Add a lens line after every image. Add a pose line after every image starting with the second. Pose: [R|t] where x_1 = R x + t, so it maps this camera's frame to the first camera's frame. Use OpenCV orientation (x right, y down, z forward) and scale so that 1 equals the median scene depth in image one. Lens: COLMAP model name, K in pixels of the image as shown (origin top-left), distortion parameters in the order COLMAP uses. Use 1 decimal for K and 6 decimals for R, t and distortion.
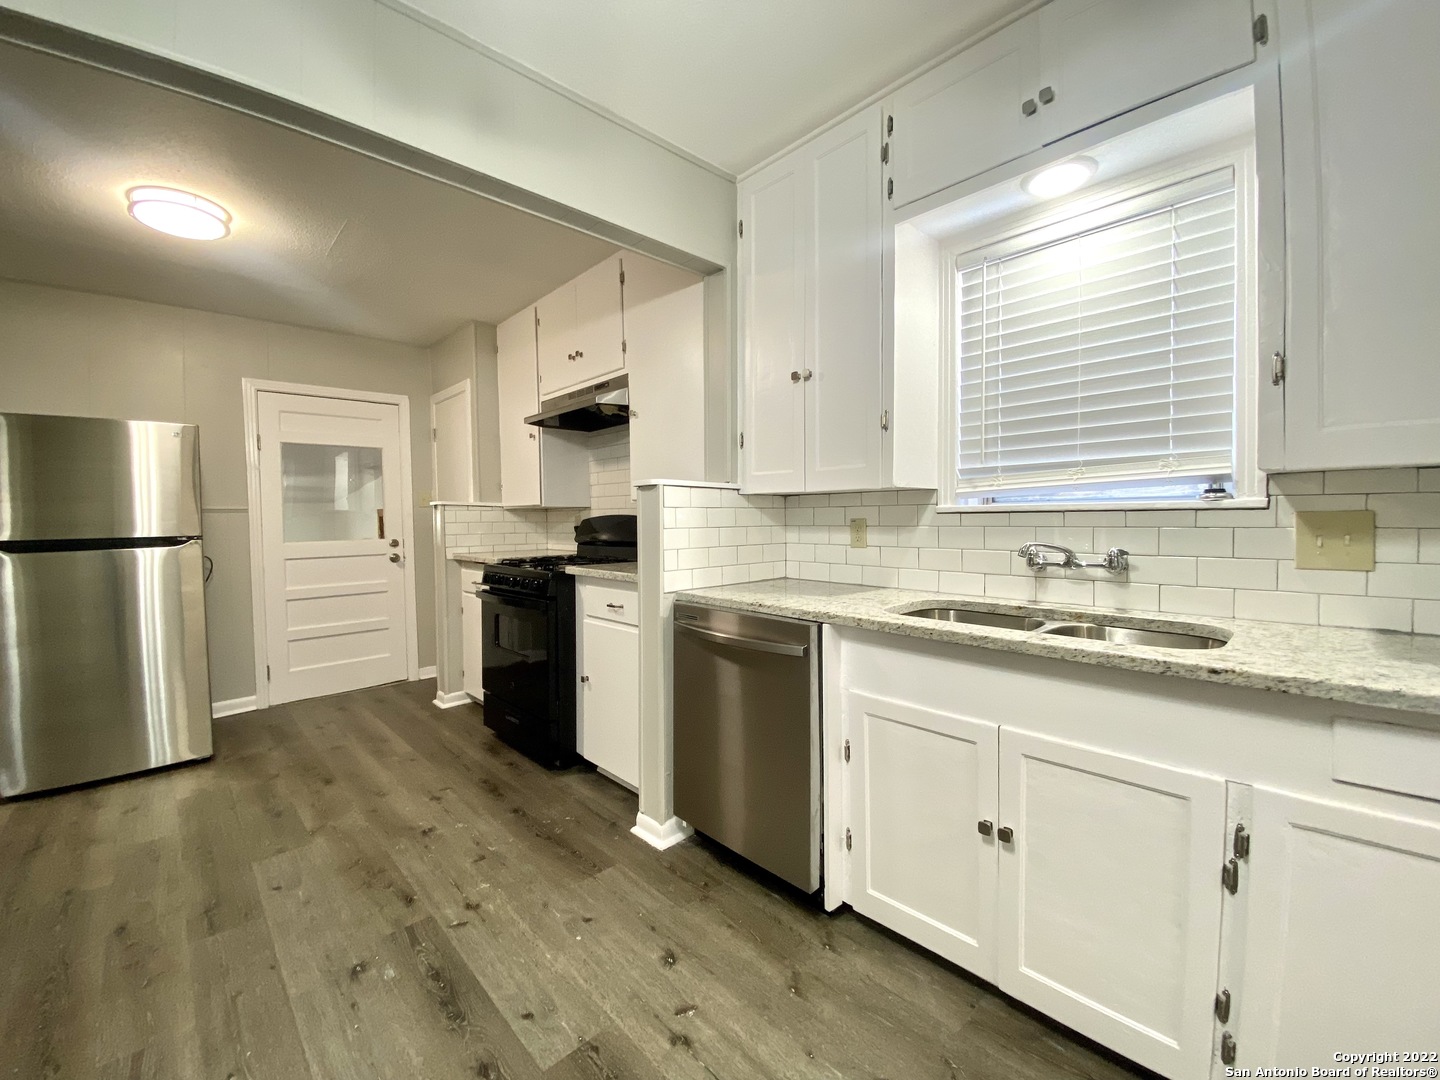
lens RADIAL K [[584.6, 0, 720.5], [0, 584.6, 539.5], [0, 0, 1]] dist [0.012938, -0.015673]
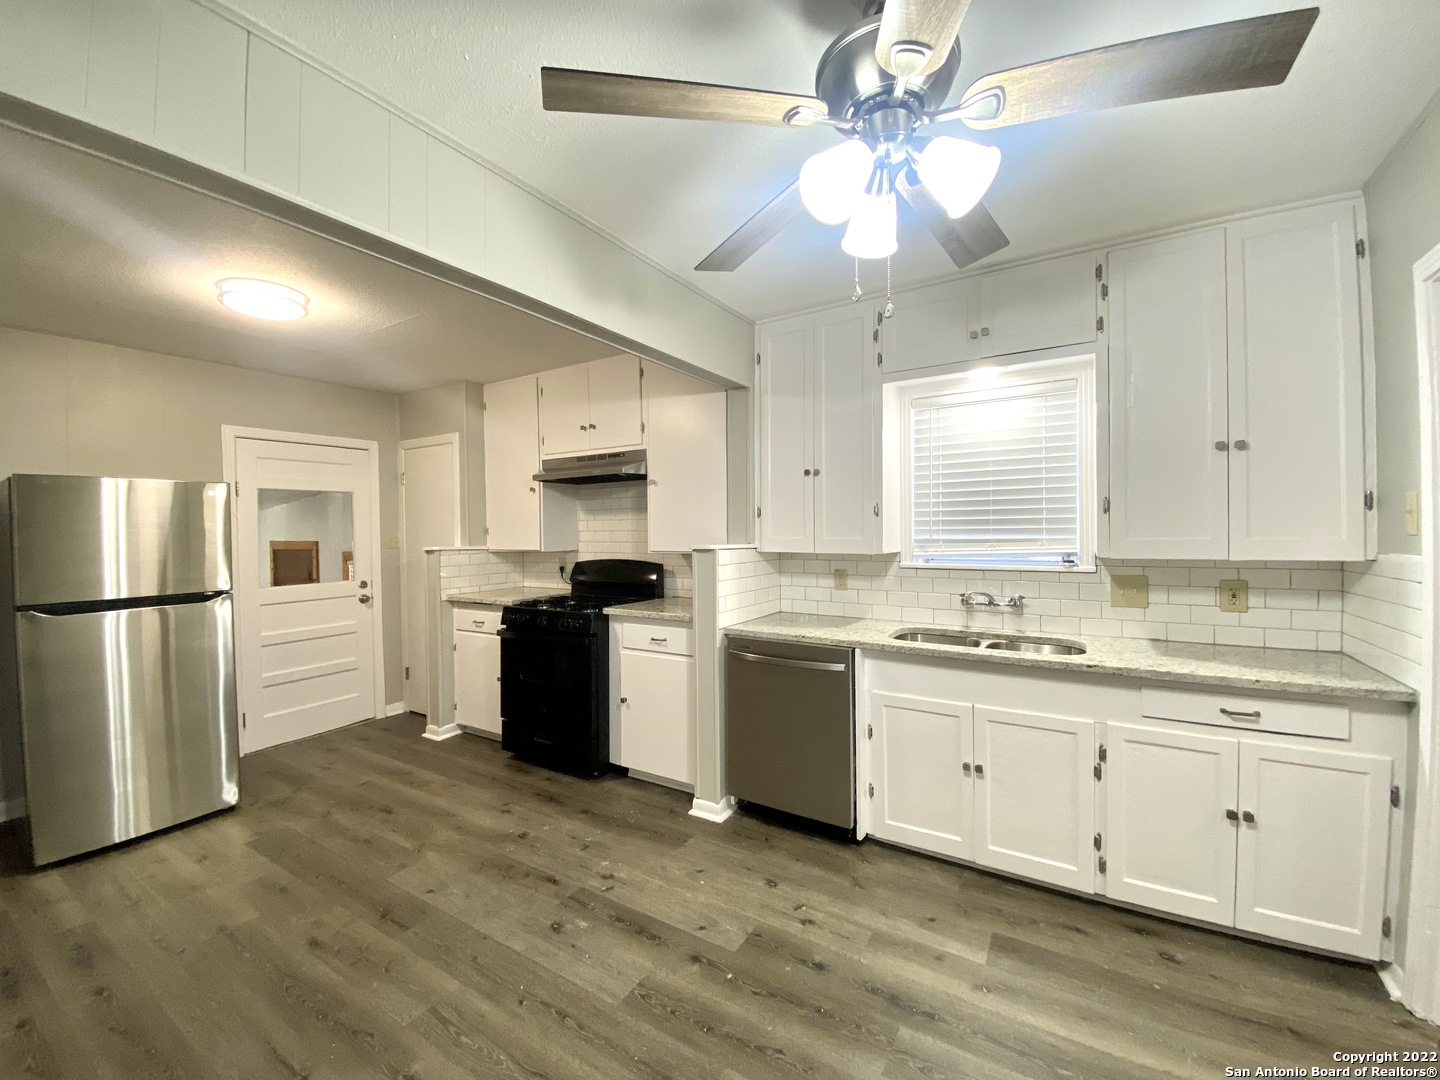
lens RADIAL K [[584.6, 0, 718.5], [0, 584.6, 537.5], [0, 0, 1]] dist [0.012938, -0.015673]
pose [[0.967246, -0.003801, 0.253813, -0.460836], [0.010485, 0.999633, -0.024987, -0.092123], [-0.253625, 0.026830, 0.966930, -0.324173]]
